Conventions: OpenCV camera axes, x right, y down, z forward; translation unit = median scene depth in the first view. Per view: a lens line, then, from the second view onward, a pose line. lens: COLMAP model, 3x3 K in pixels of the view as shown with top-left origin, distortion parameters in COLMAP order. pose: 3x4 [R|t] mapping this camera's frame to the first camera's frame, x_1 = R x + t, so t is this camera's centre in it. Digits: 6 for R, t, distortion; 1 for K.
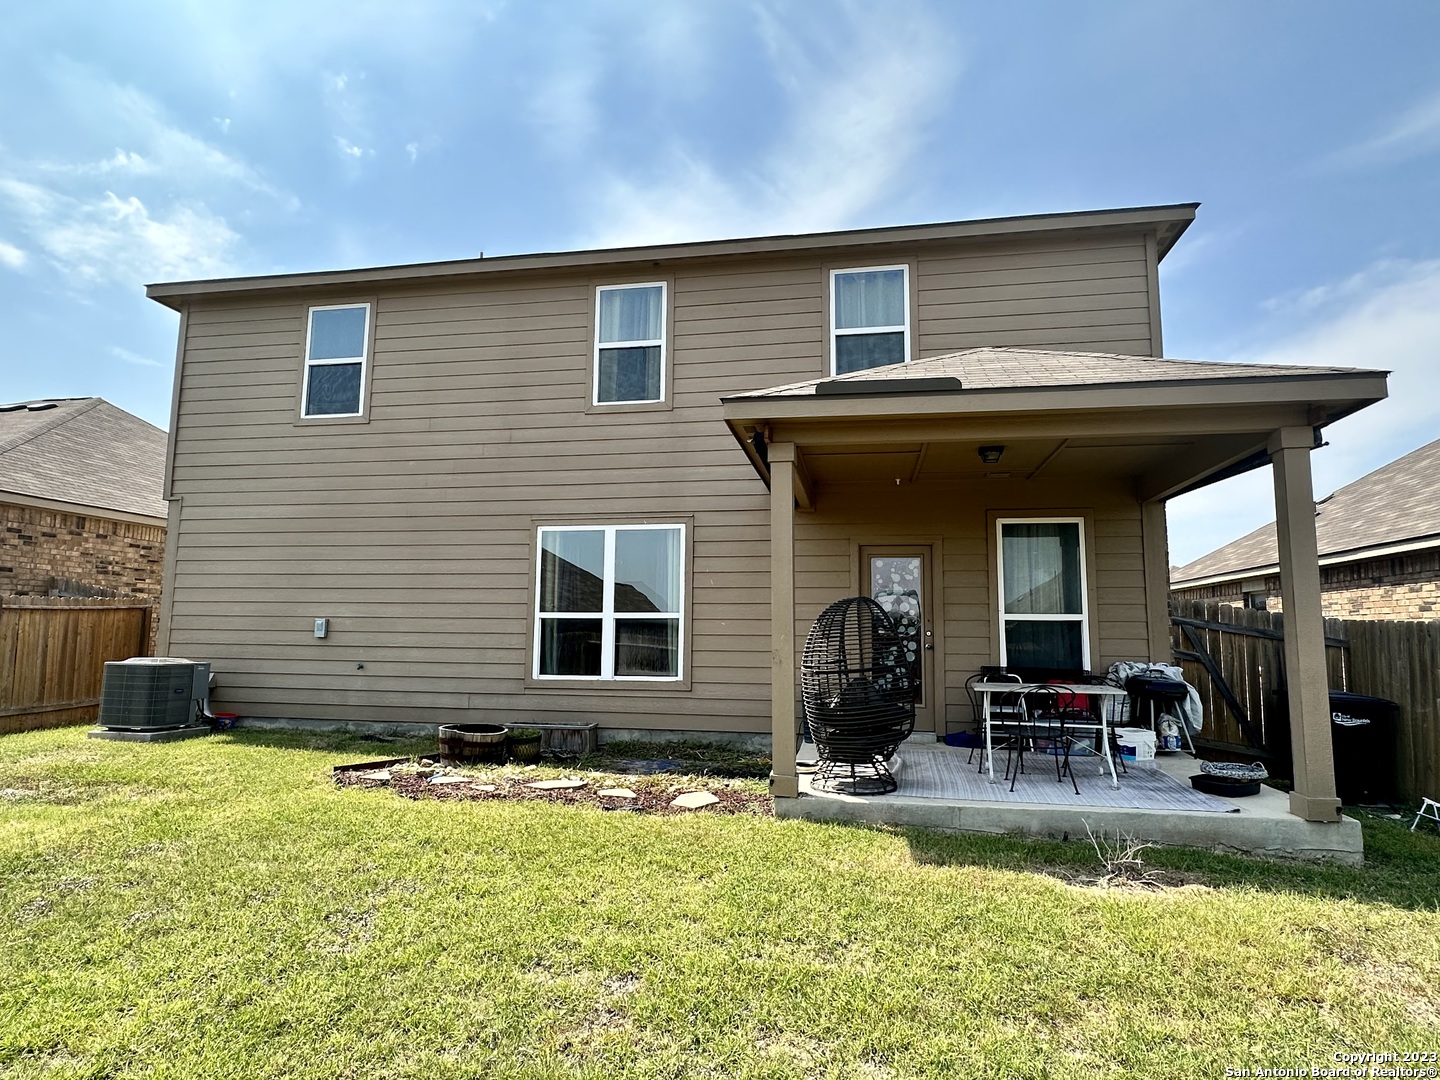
lens RADIAL K [[806.4, 0, 720.0], [0, 806.4, 540.0], [0, 0, 1]] dist [0.001573, -0.000577]
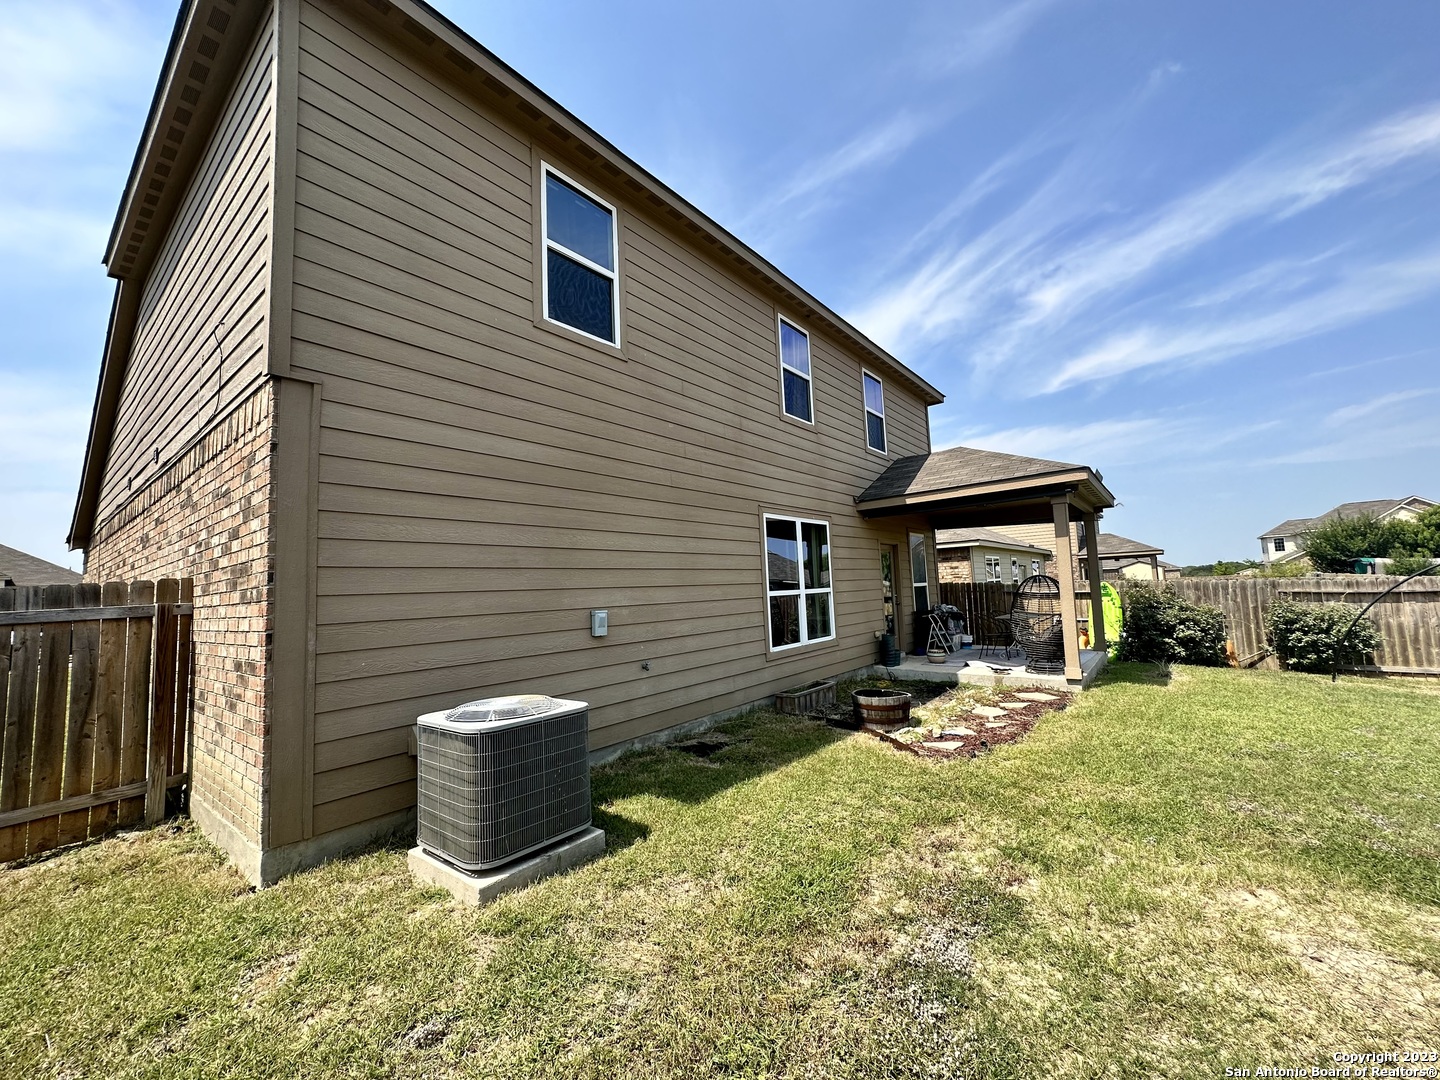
lens RADIAL K [[574.0, 0, 720.0], [0, 574.0, 540.0], [0, 0, 1]] dist [0.000353, 0.000333]
pose [[0.472435, 0.045796, 0.880175, -0.929449], [-0.055055, 0.998232, -0.022388, 0.040412], [-0.879644, -0.037881, 0.474121, 0.678037]]
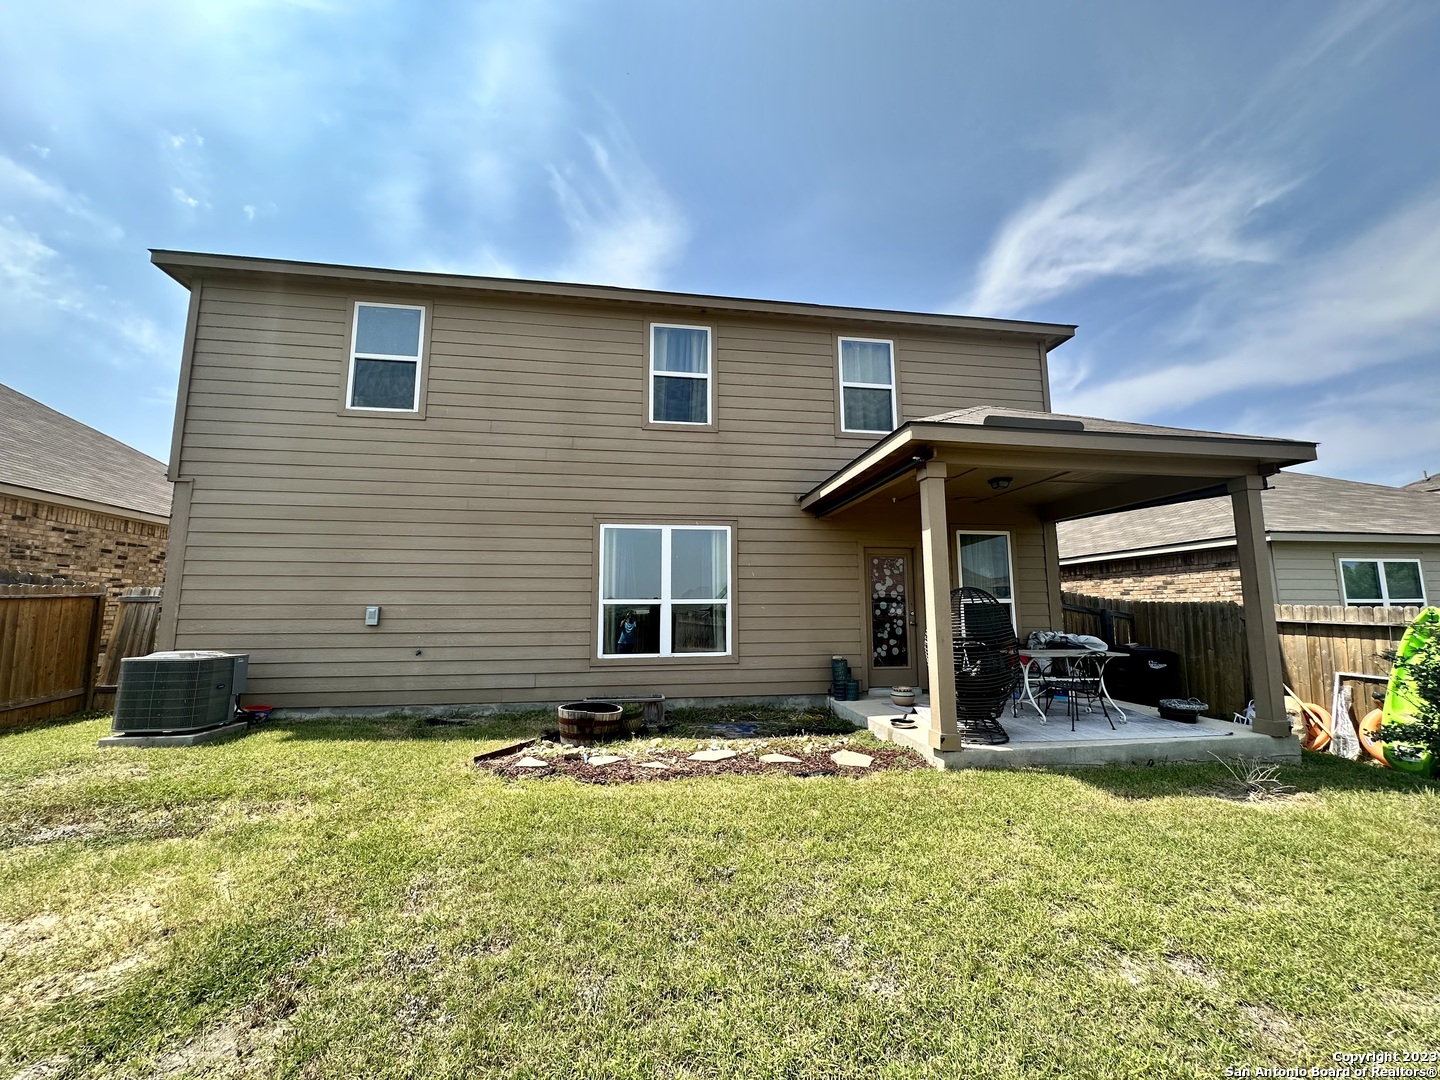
lens RADIAL K [[574.0, 0, 720.0], [0, 574.0, 540.0], [0, 0, 1]] dist [0.000353, 0.000333]
pose [[0.944487, 0.027838, 0.327368, -0.329390], [-0.025694, 0.999611, -0.010871, 0.010361], [-0.327543, 0.001856, 0.944834, 0.177030]]
